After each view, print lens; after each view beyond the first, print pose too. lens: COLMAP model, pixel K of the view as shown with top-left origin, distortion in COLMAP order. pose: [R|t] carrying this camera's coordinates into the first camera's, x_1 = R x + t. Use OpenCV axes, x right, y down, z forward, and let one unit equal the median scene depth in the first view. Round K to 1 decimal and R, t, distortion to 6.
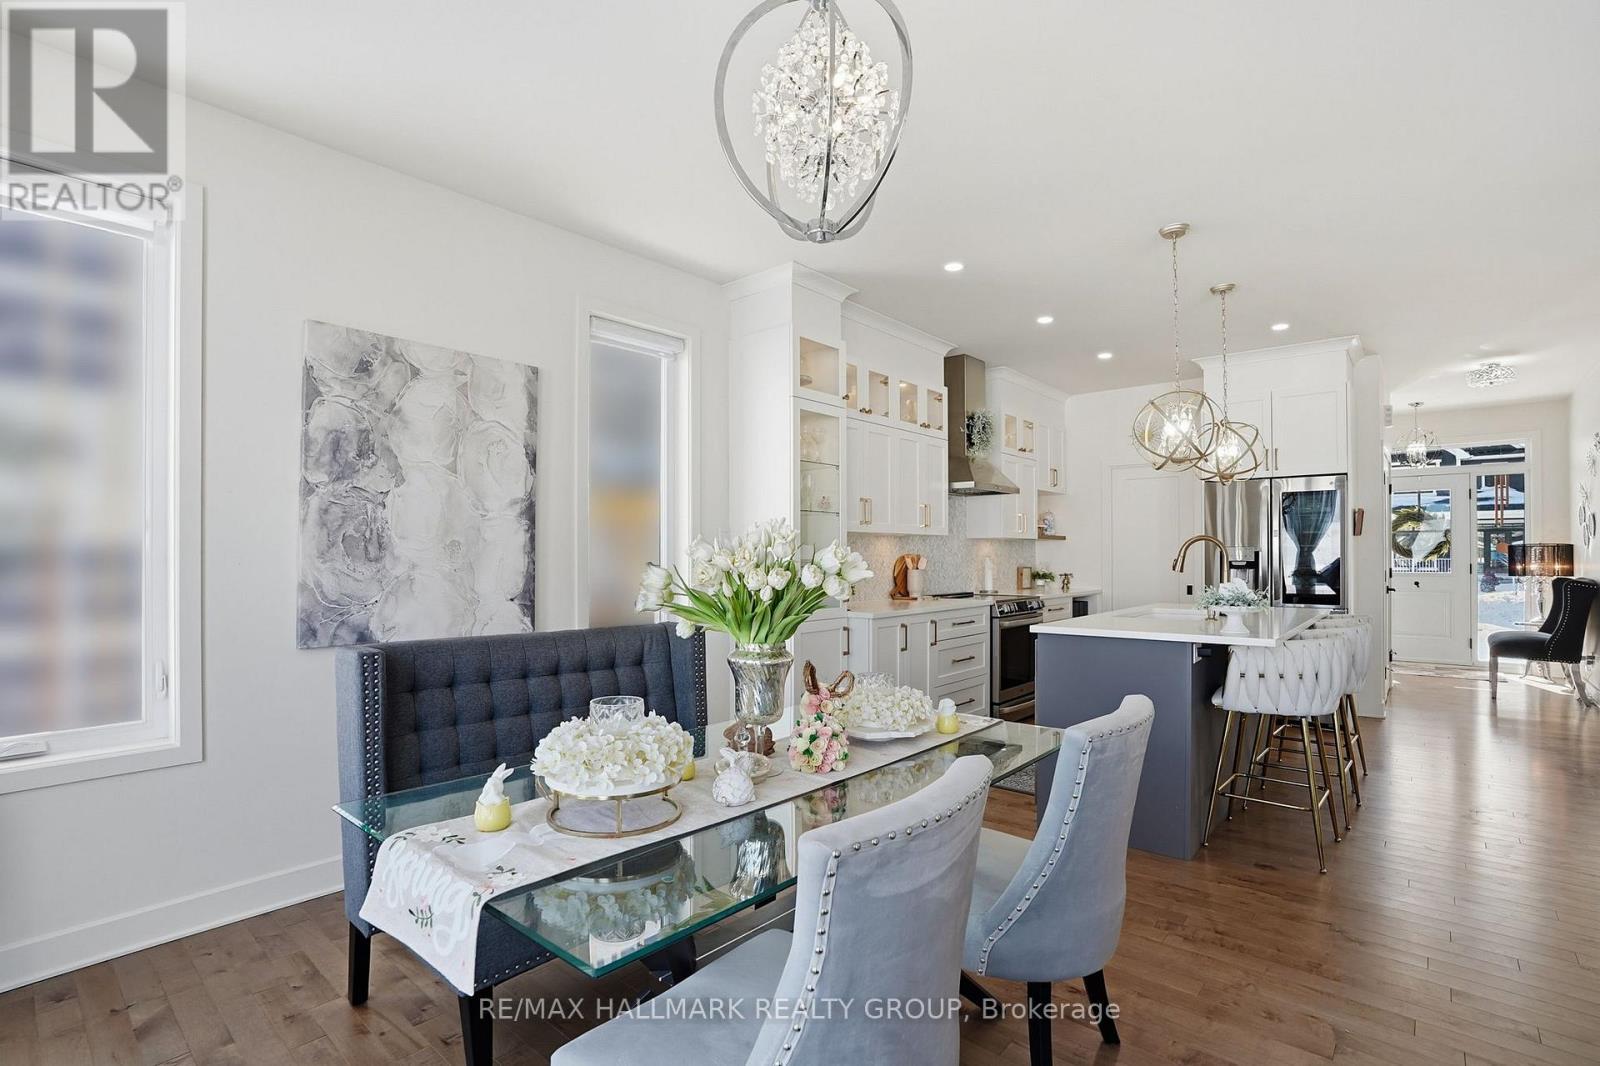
lens RADIAL K [[758.1, 0, 810.0], [0, 758.1, 553.6], [0, 0, 1]] dist [-0.055056, 0.020430]
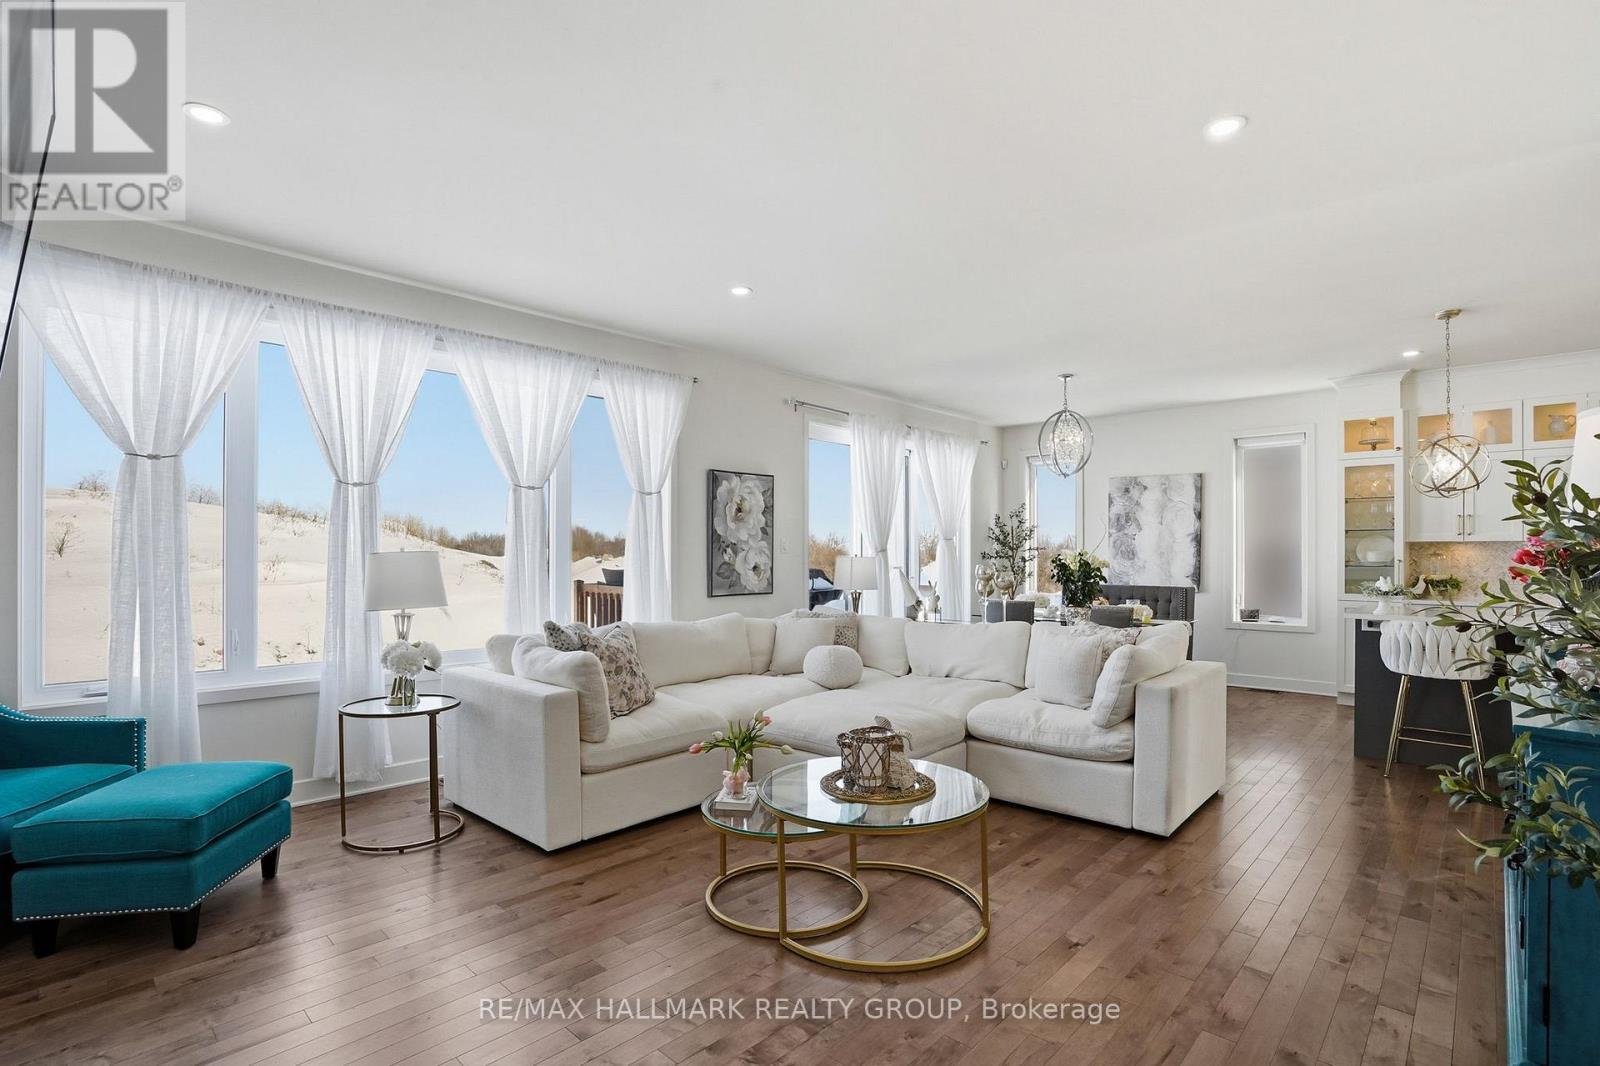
lens RADIAL K [[758.1, 0, 808.3], [0, 758.1, 553.9], [0, 0, 1]] dist [-0.055056, 0.020430]
pose [[-0.039916, 0.001629, -0.999202, 1.167336], [0.000748, 0.999998, 0.001600, -0.008411], [0.999203, -0.000684, -0.039917, -0.043984]]
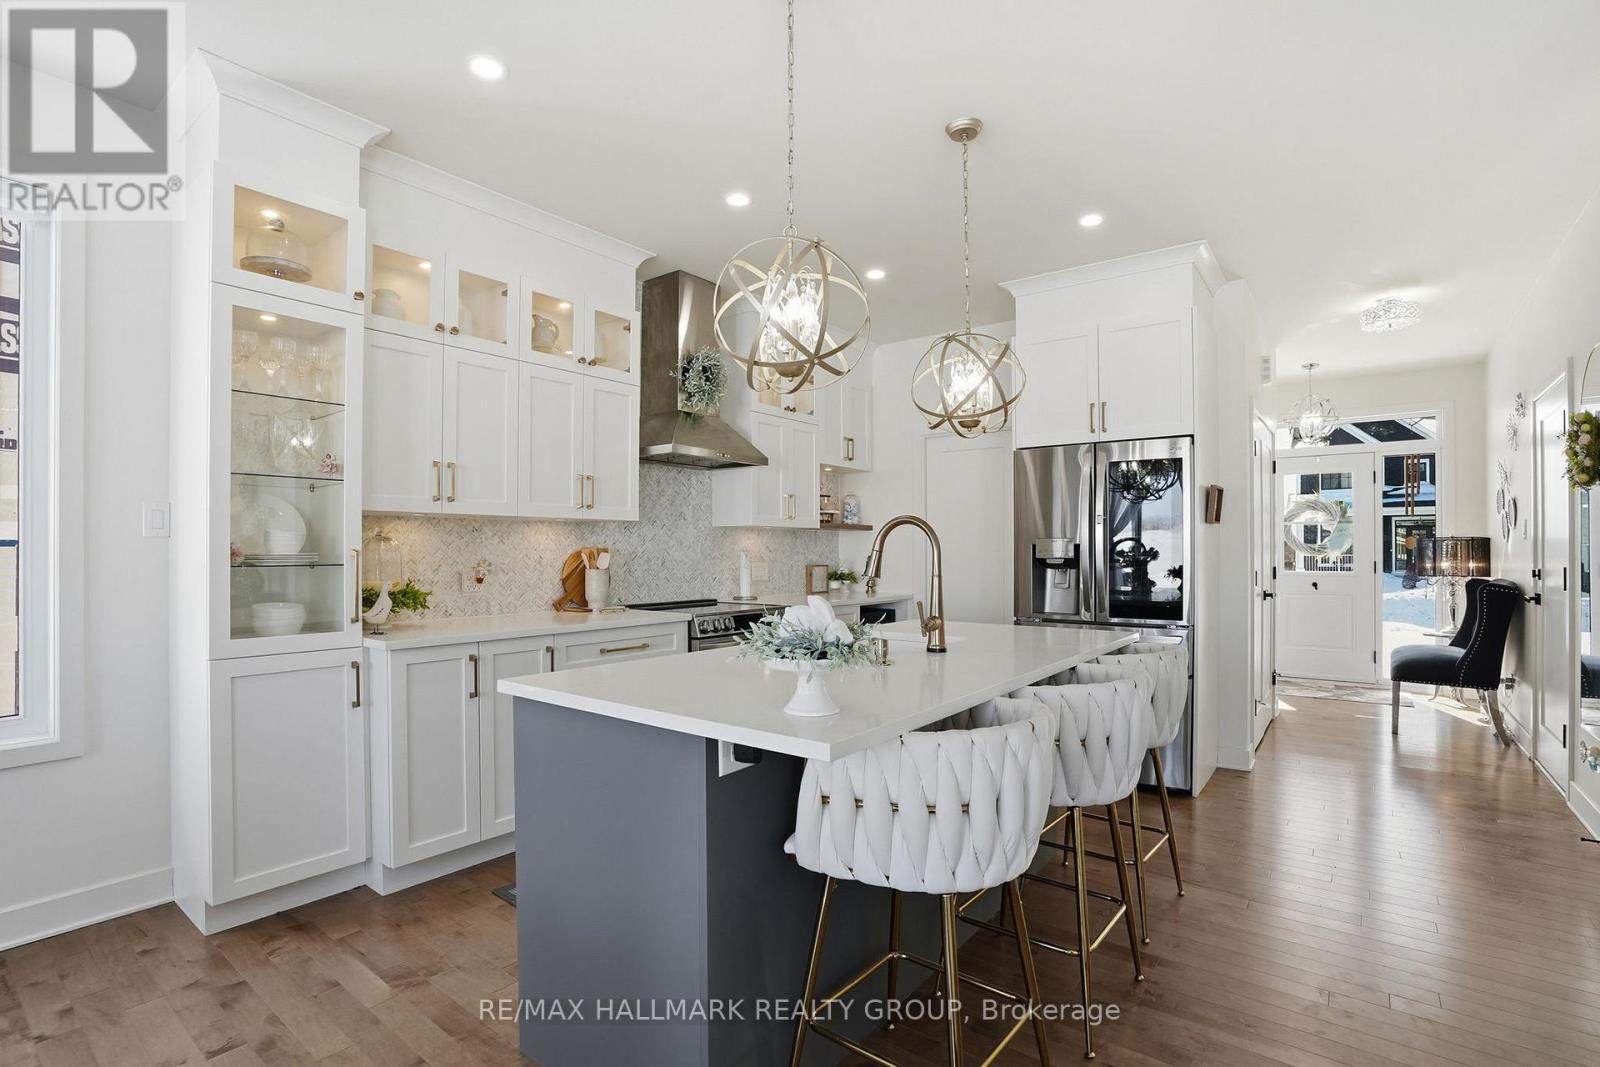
lens RADIAL K [[758.1, 0, 801.2], [0, 758.1, 549.1], [0, 0, 1]] dist [-0.055056, 0.020430]
pose [[0.998450, 0.001444, 0.055630, 0.298203], [-0.001360, 0.999998, -0.001556, 0.003119], [-0.055632, 0.001478, 0.998450, 0.291036]]
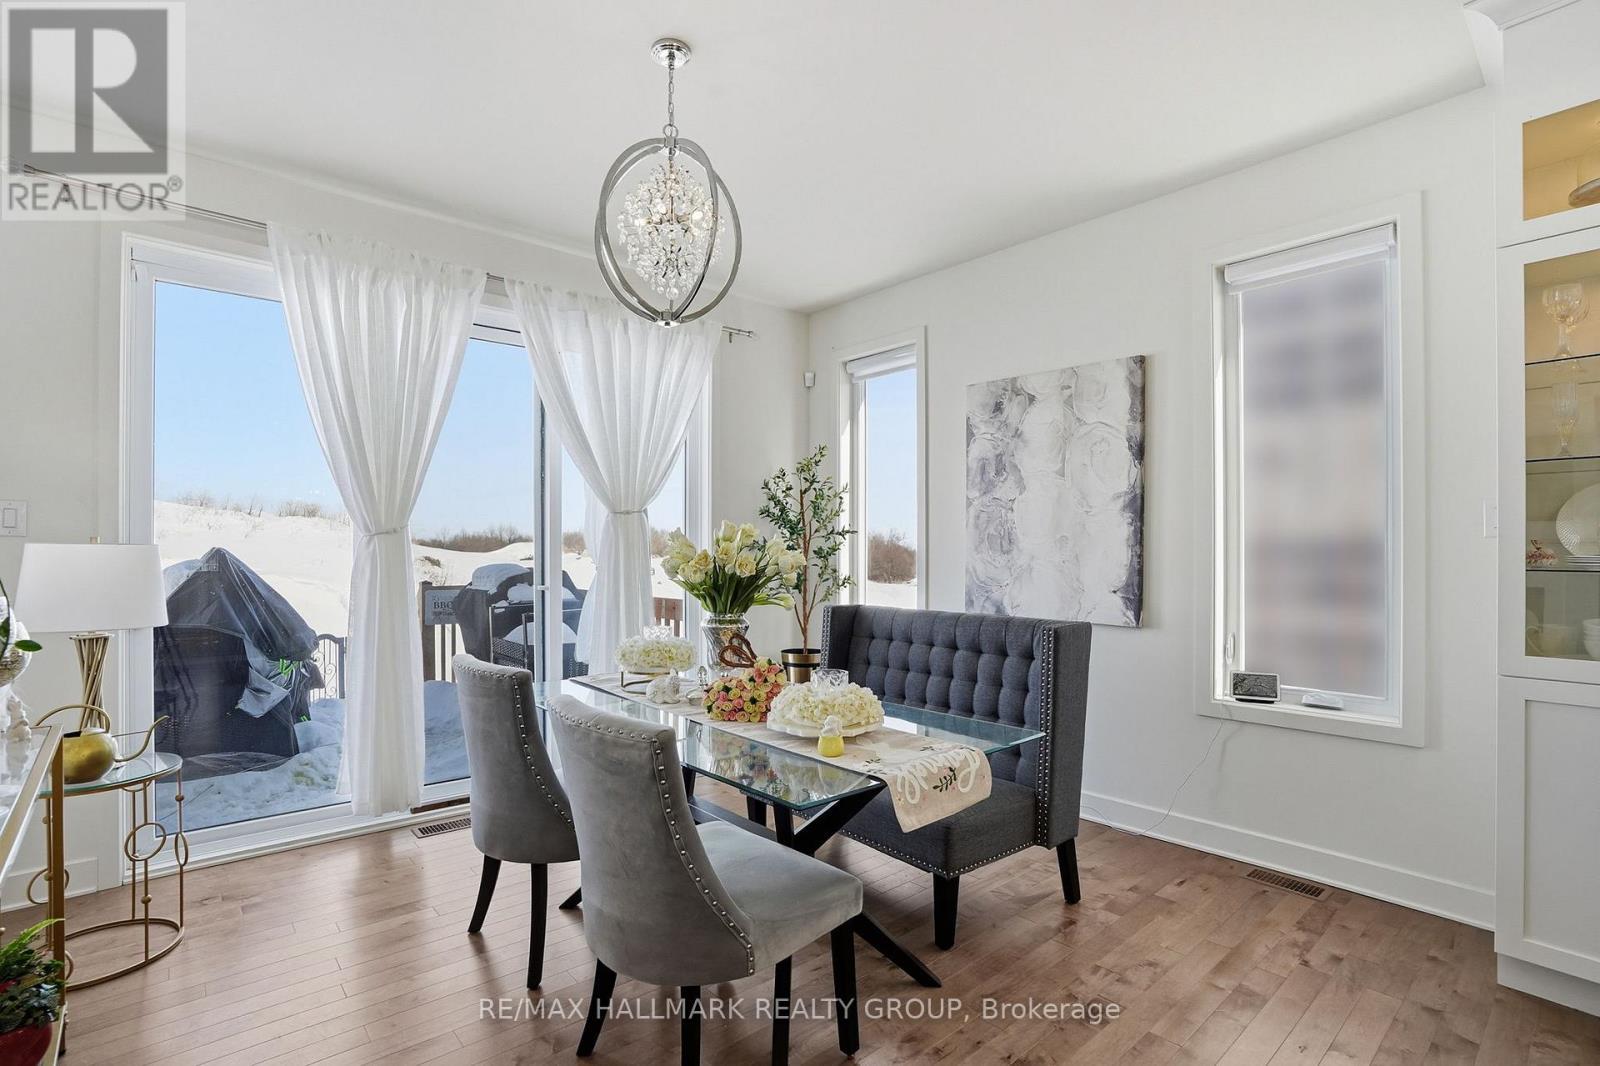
lens RADIAL K [[758.1, 0, 801.3], [0, 758.1, 554.2], [0, 0, 1]] dist [-0.055056, 0.020430]
pose [[-0.143254, 0.006295, -0.989666, 0.404564], [0.001454, 0.999980, 0.006150, 0.001784], [0.989685, -0.000558, -0.143261, 0.433698]]
